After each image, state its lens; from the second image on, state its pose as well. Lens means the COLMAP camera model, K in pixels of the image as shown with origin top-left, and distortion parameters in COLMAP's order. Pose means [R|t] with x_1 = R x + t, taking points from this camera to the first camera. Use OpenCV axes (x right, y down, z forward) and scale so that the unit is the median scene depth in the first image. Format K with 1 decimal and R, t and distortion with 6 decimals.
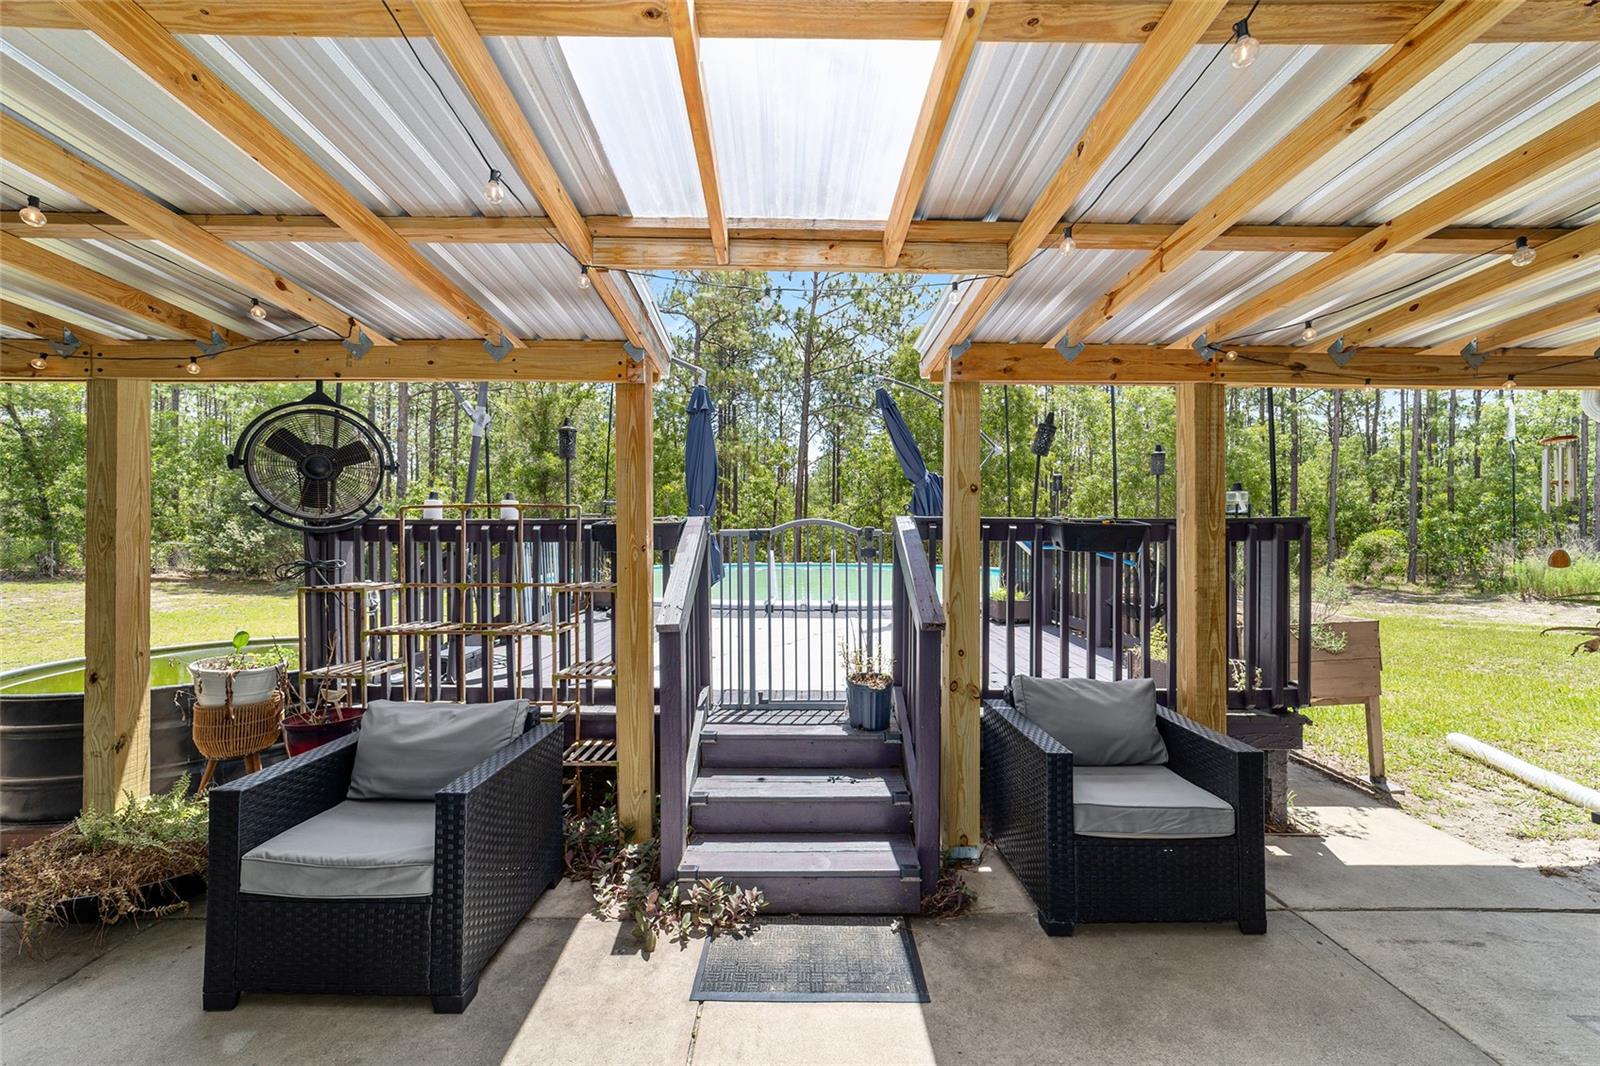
lens RADIAL K [[613.4, 0, 799.3], [0, 613.4, 528.7], [0, 0, 1]] dist [-0.015175, 0.008458]
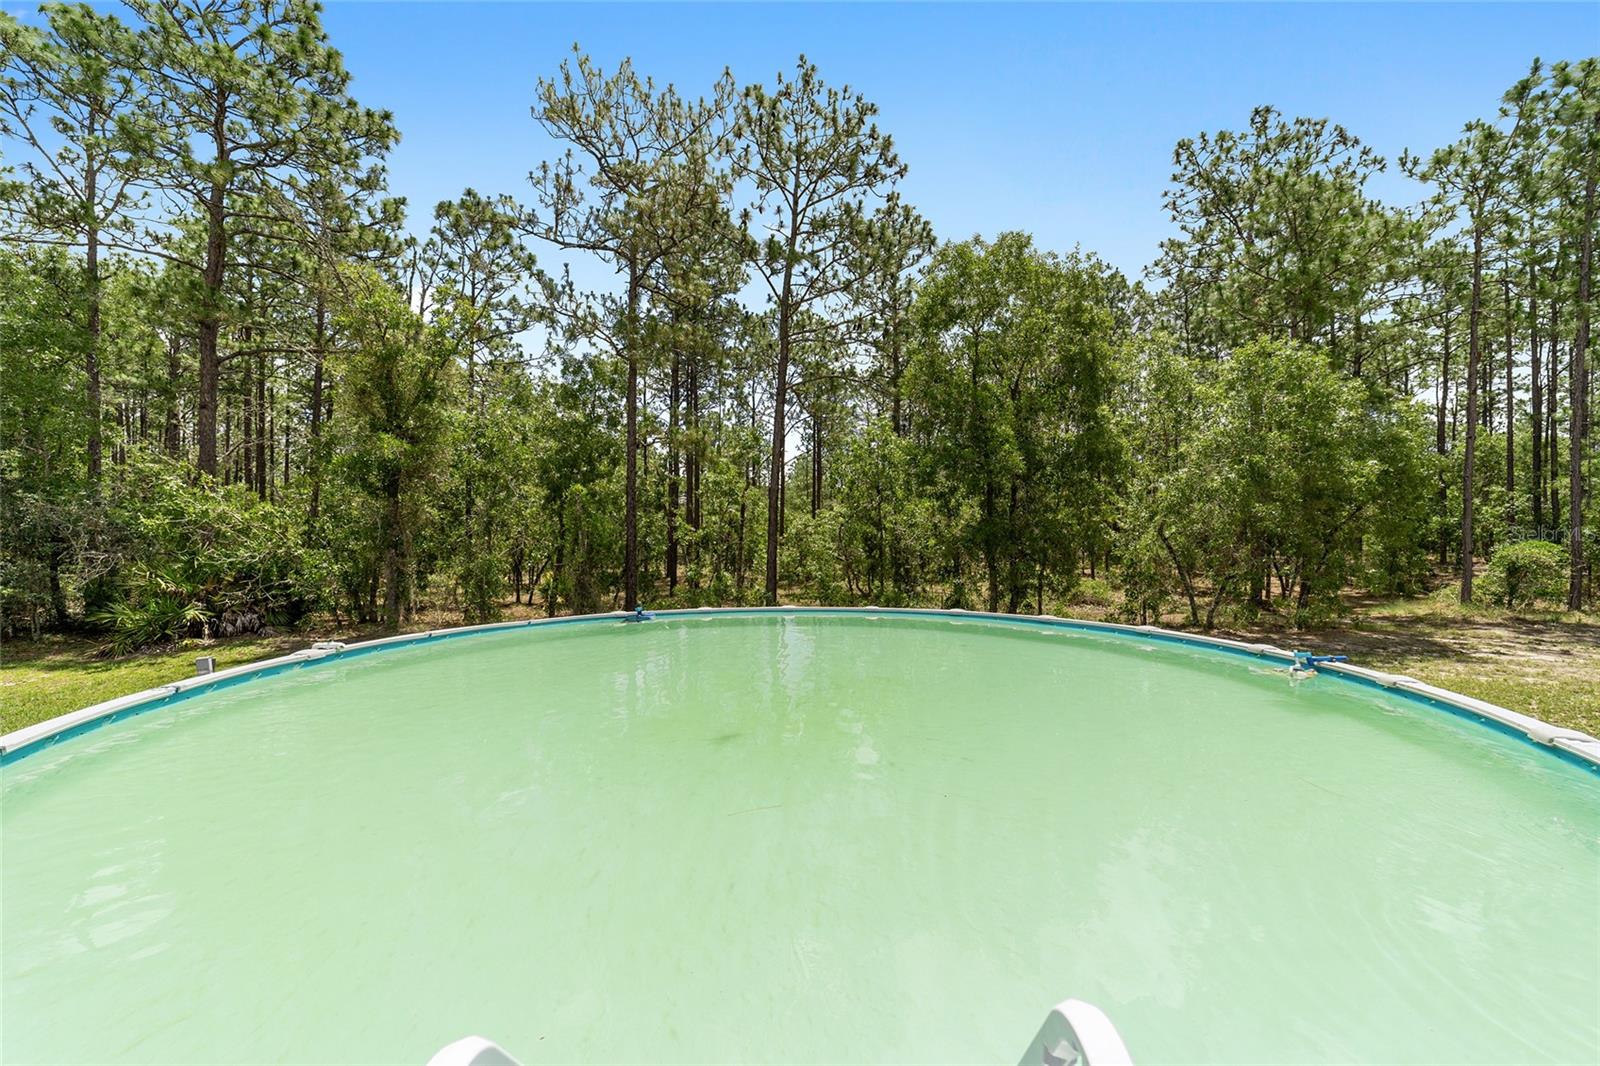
lens RADIAL K [[613.4, 0, 799.3], [0, 613.4, 528.7], [0, 0, 1]] dist [-0.015175, 0.008458]
pose [[0.999132, -0.004698, 0.041388, -0.000507], [0.005049, 0.999952, -0.008373, -0.008184], [-0.041346, 0.008575, 0.999108, 0.182204]]
